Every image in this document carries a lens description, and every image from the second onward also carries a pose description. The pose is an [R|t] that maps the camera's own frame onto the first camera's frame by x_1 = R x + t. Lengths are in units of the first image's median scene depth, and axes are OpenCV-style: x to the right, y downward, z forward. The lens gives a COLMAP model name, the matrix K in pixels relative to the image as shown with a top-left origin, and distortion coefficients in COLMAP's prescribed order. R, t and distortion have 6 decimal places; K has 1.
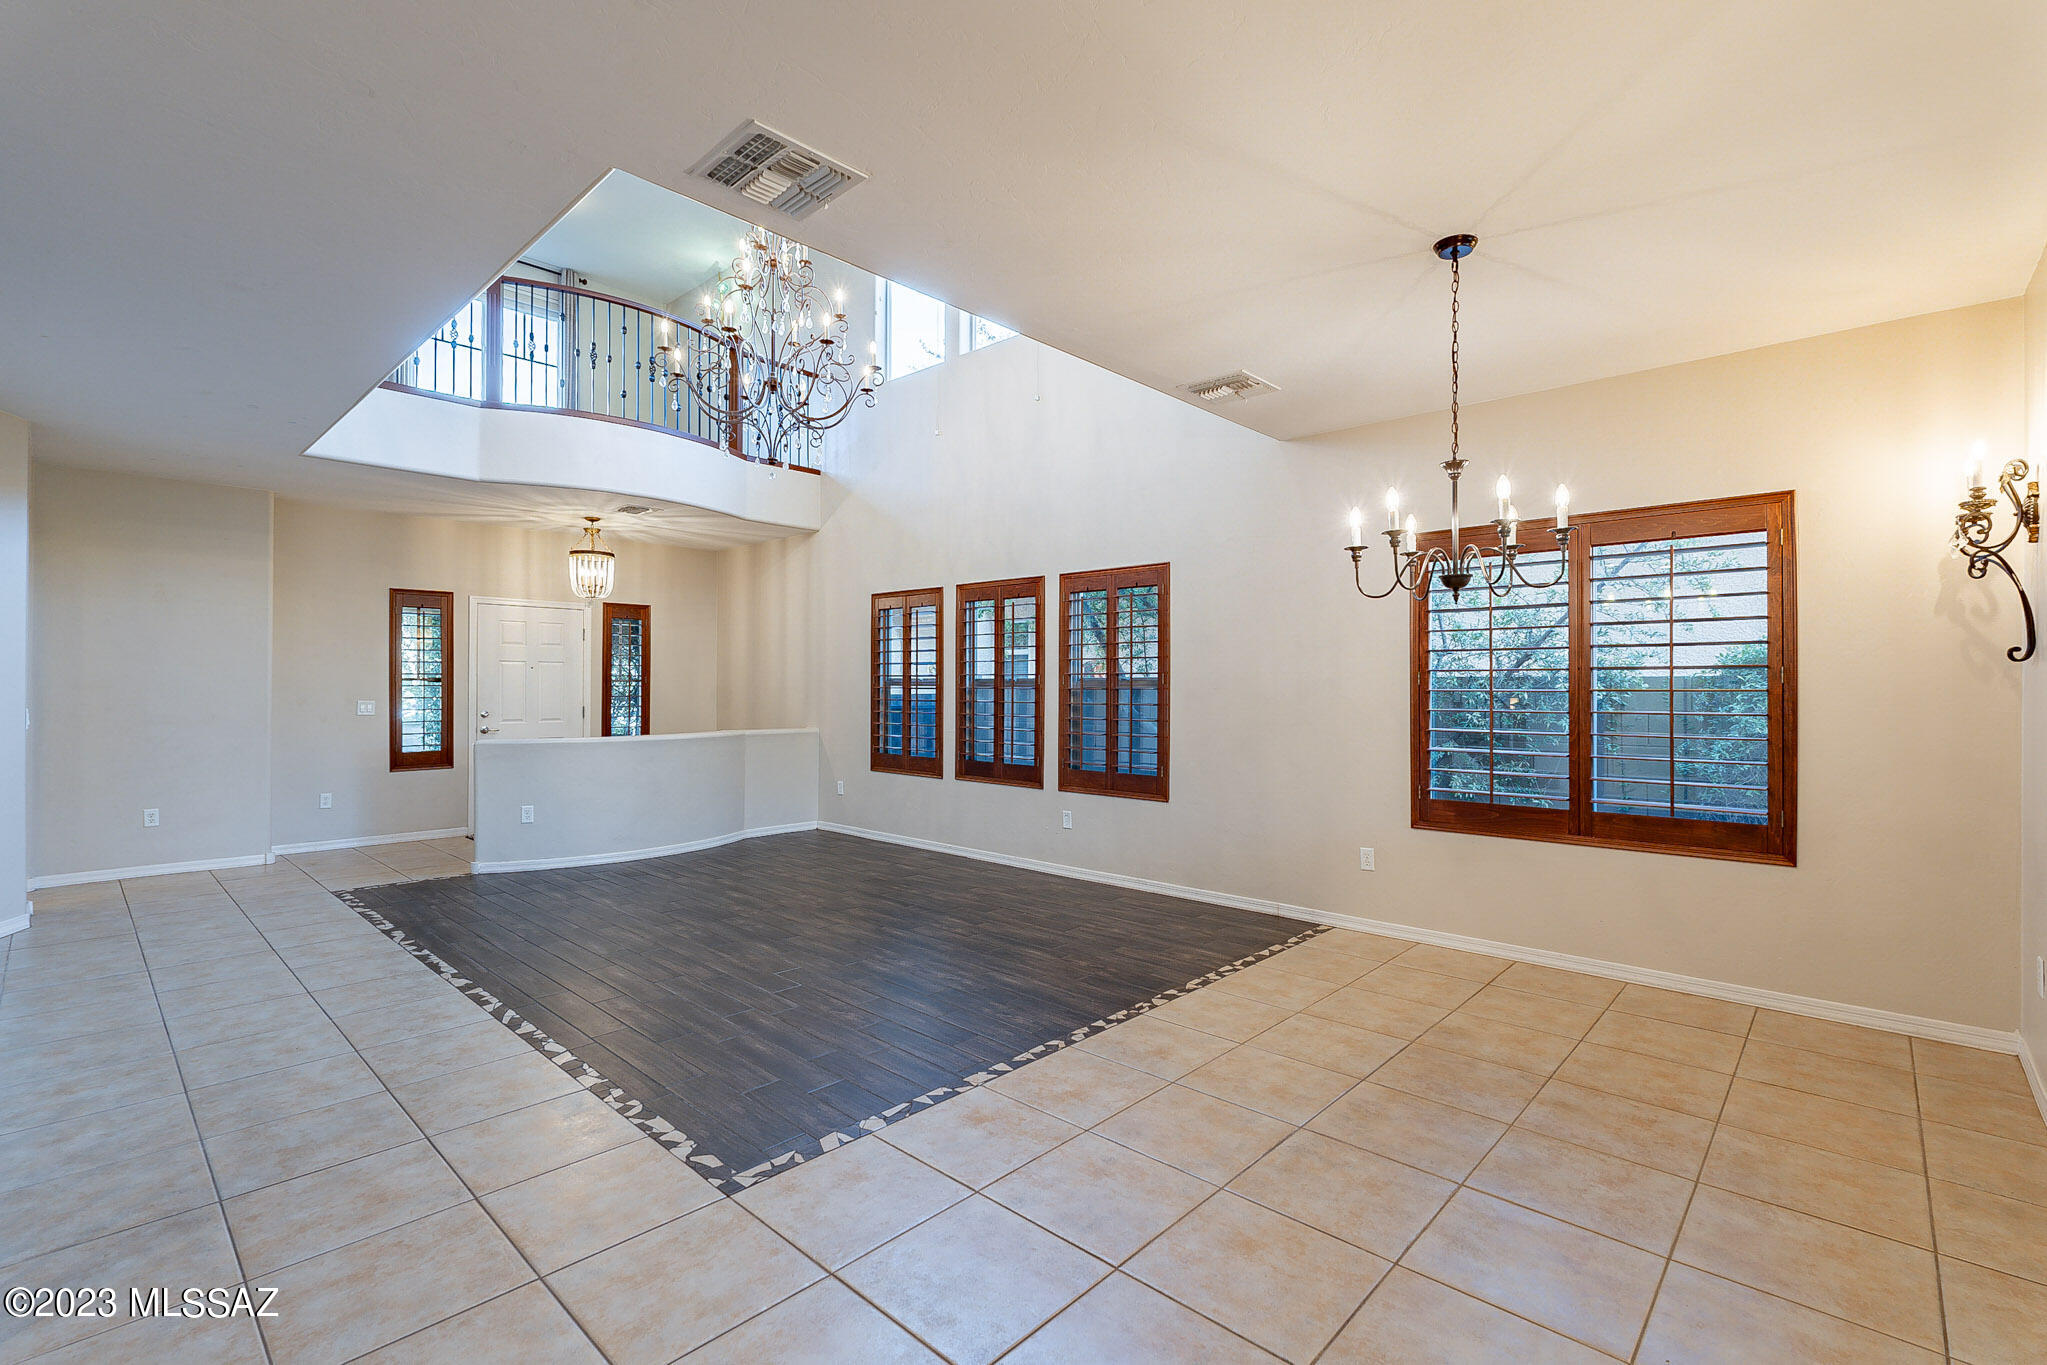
lens RADIAL K [[917.2, 0, 1027.2], [0, 917.2, 683.2], [0, 0, 1]] dist [-0.003840, 0.000413]
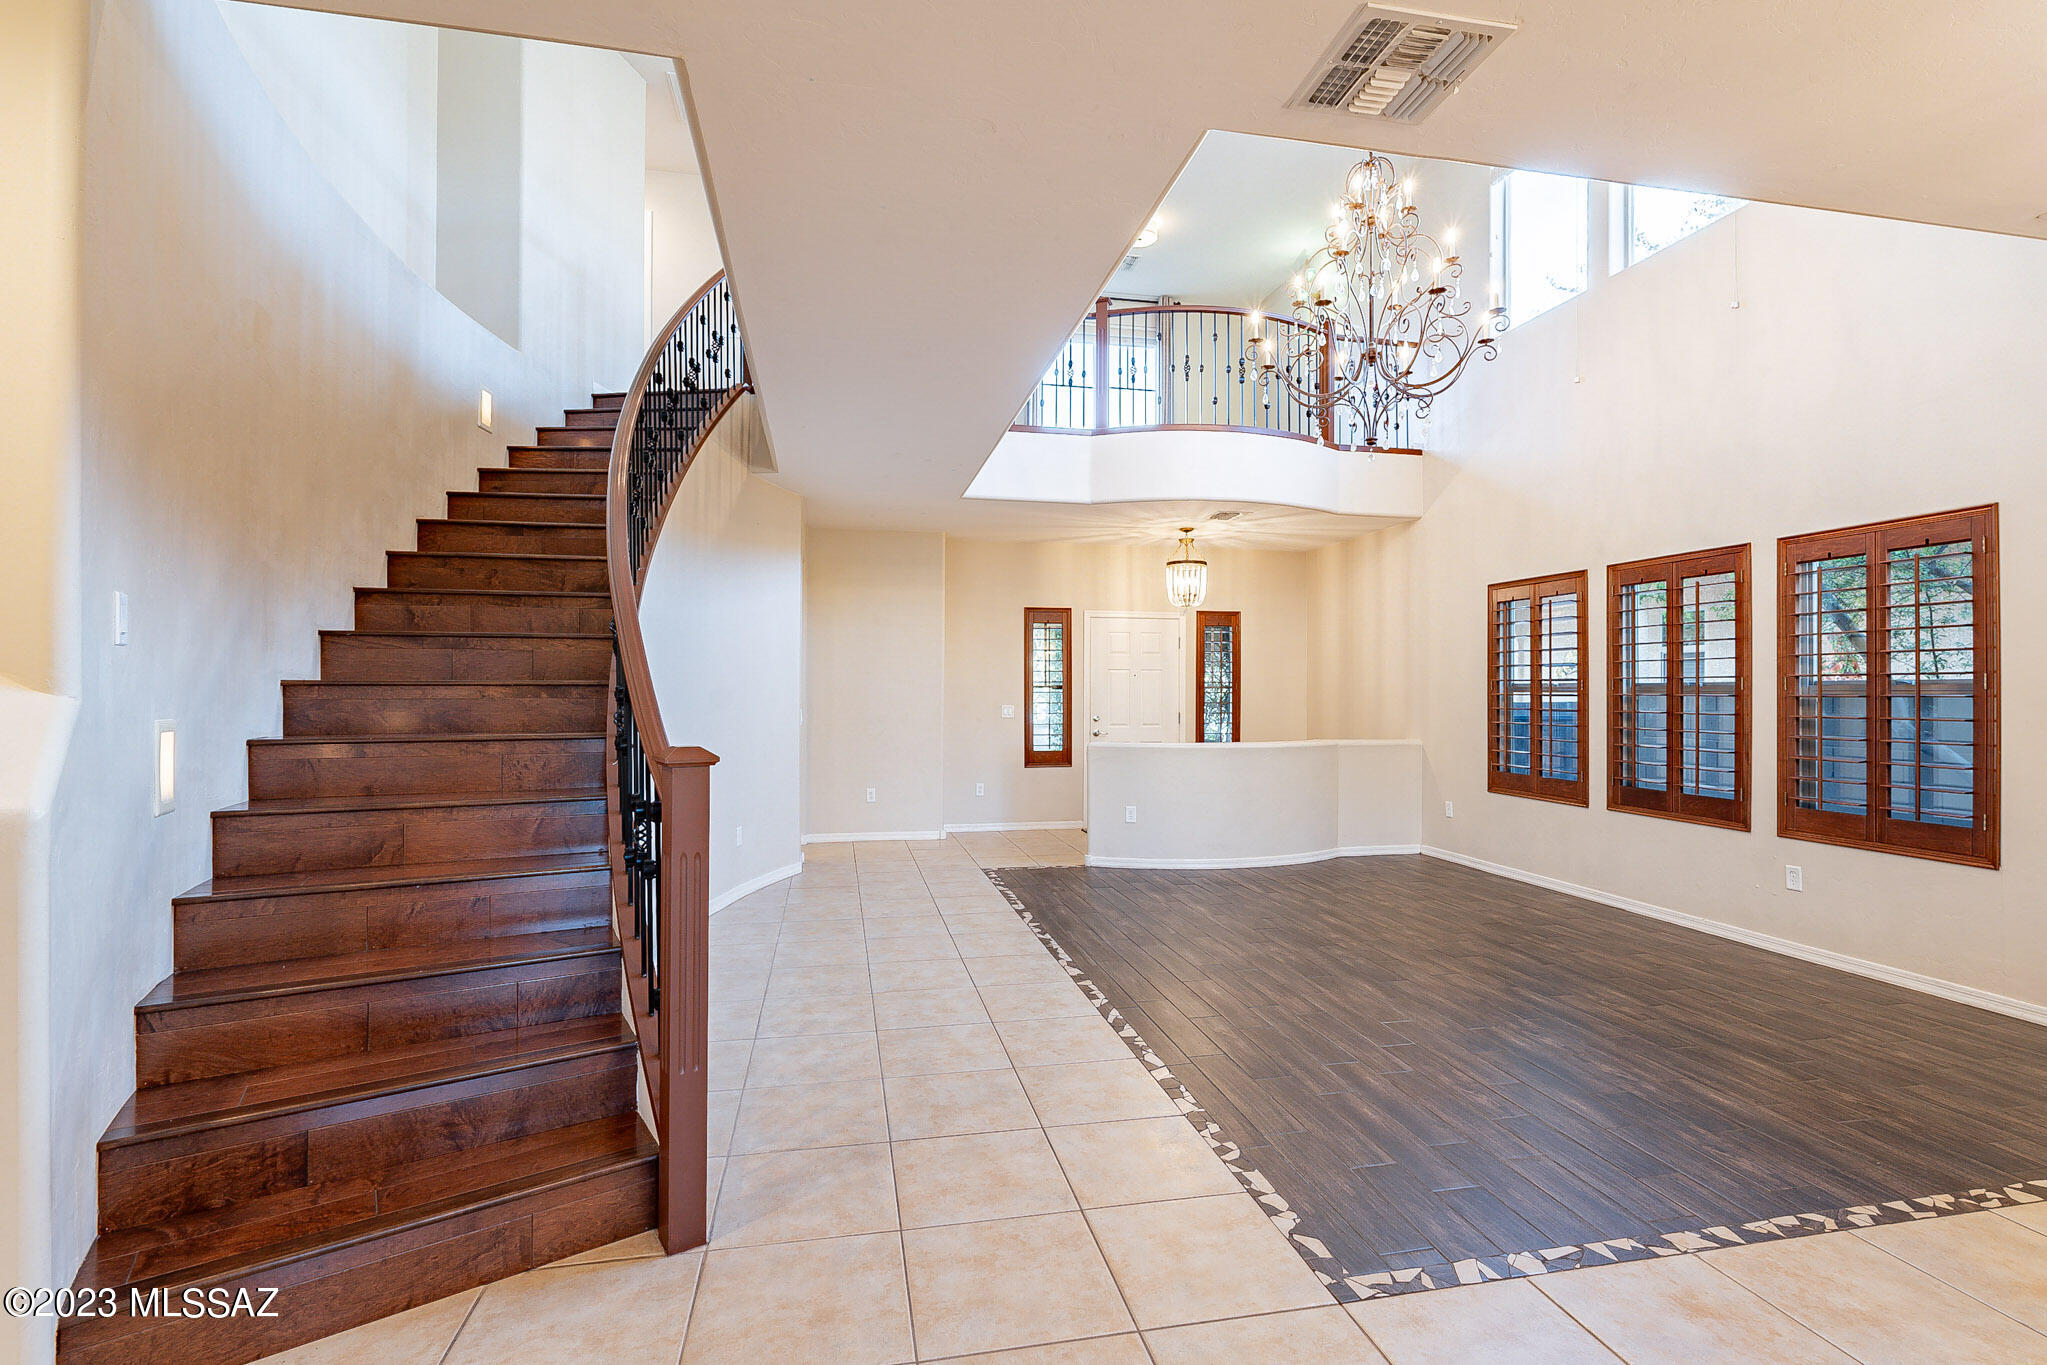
lens RADIAL K [[935.6, 0, 1015.4], [0, 935.6, 684.0], [0, 0, 1]] dist [-0.009762, 0.001225]
pose [[0.811668, -0.005506, -0.584094, -0.035692], [0.001659, 0.999973, -0.007120, 0.001158], [0.584117, 0.004810, 0.811655, 0.071489]]
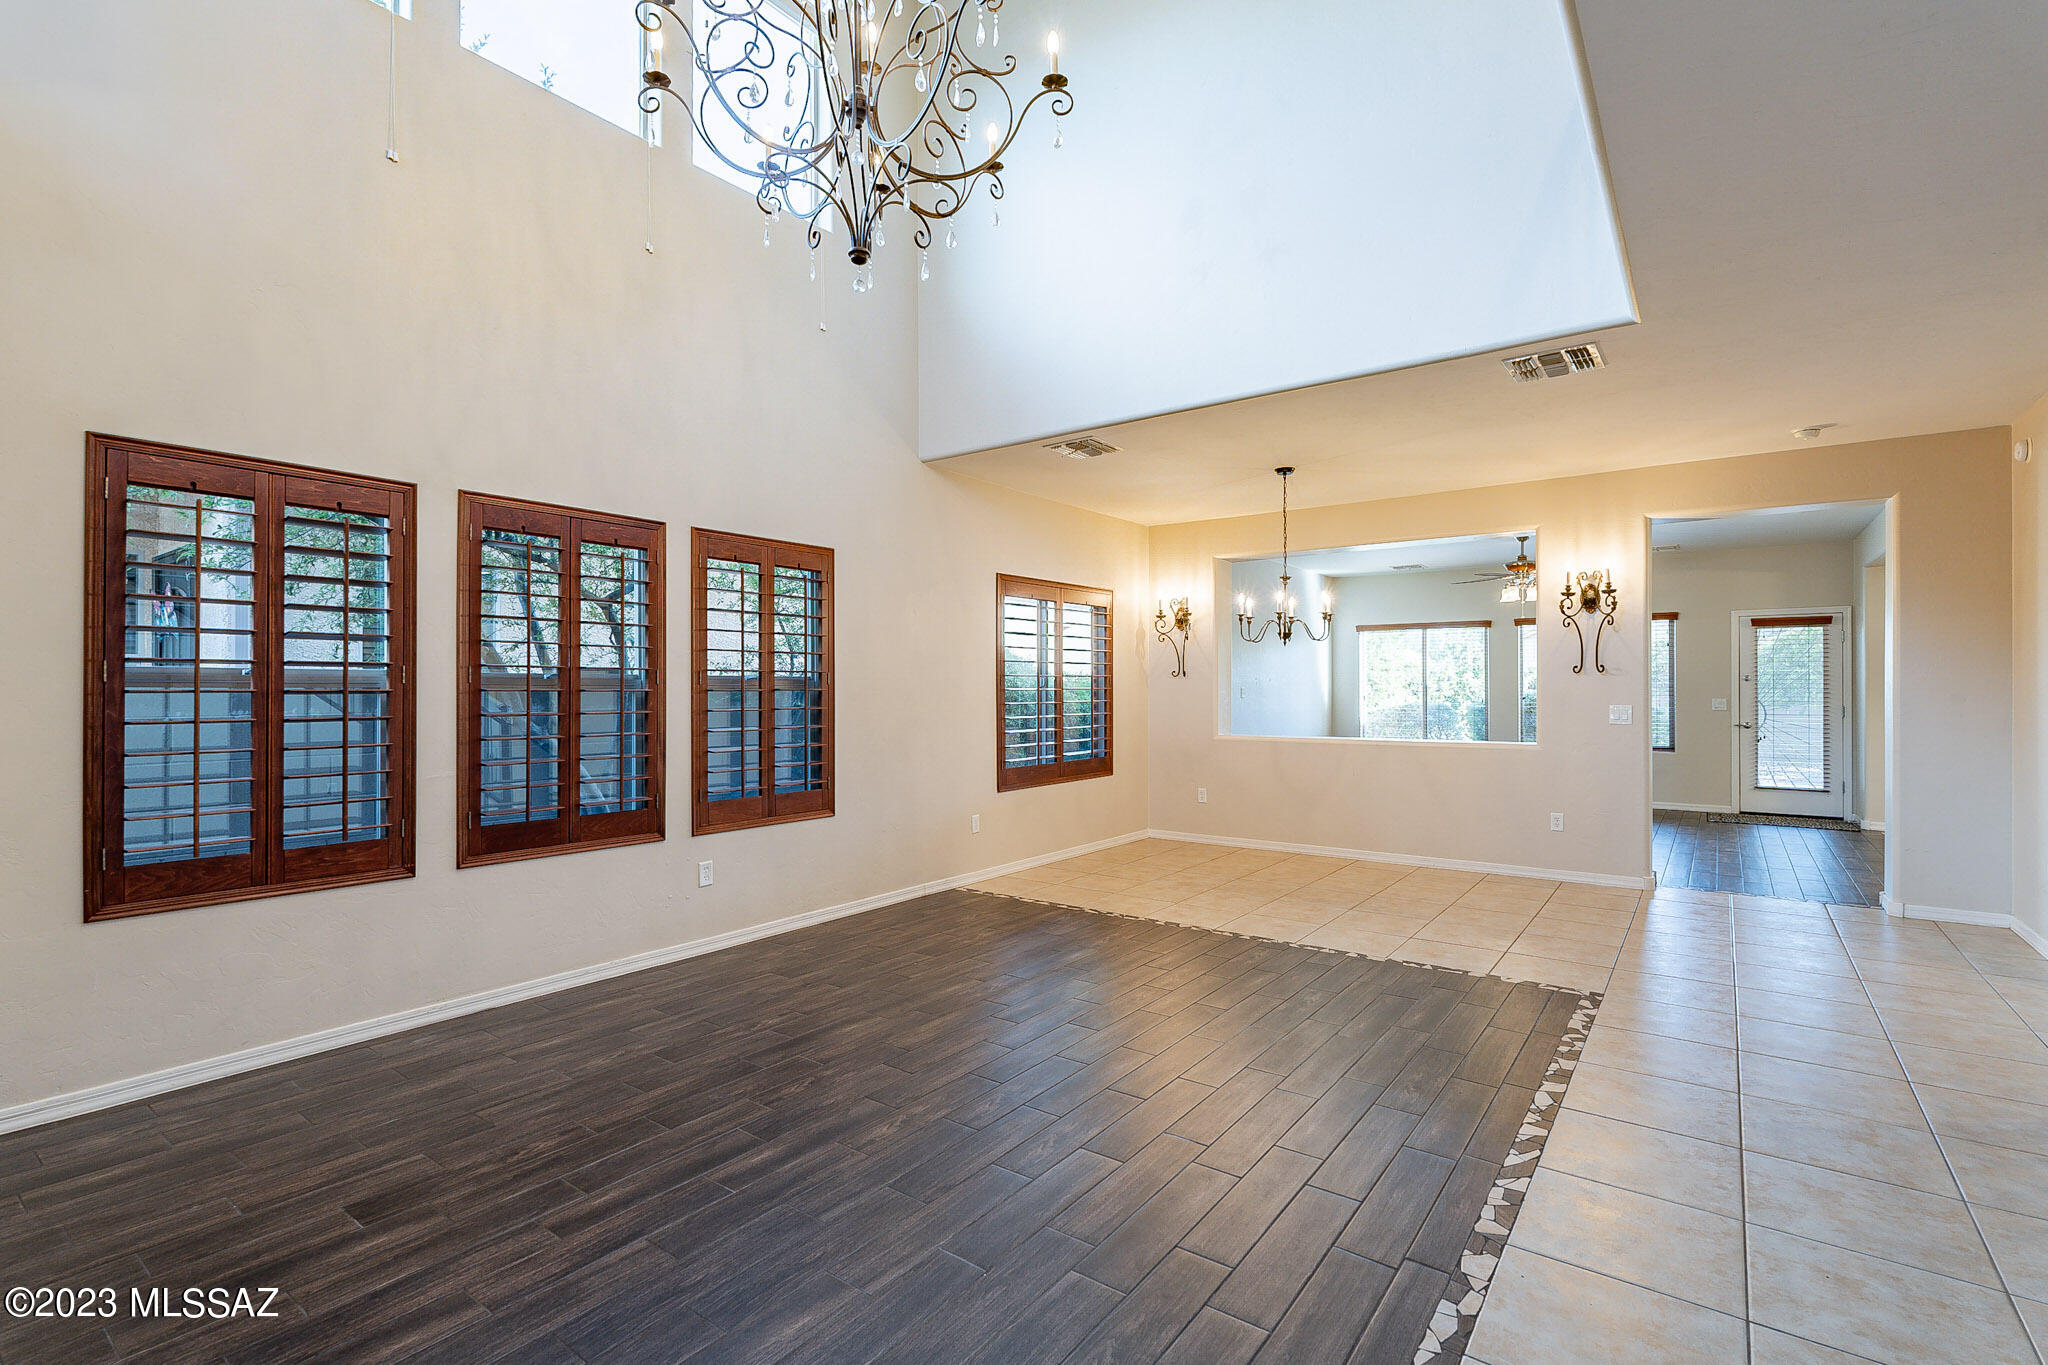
lens RADIAL K [[936.0, 0, 1015.9], [0, 936.0, 684.0], [0, 0, 1]] dist [-0.009762, 0.001225]
pose [[-0.106403, 0.003195, 0.994318, -0.986953], [-0.003492, 0.999987, -0.003587, 0.003889], [-0.994317, -0.003854, -0.106391, 1.167646]]
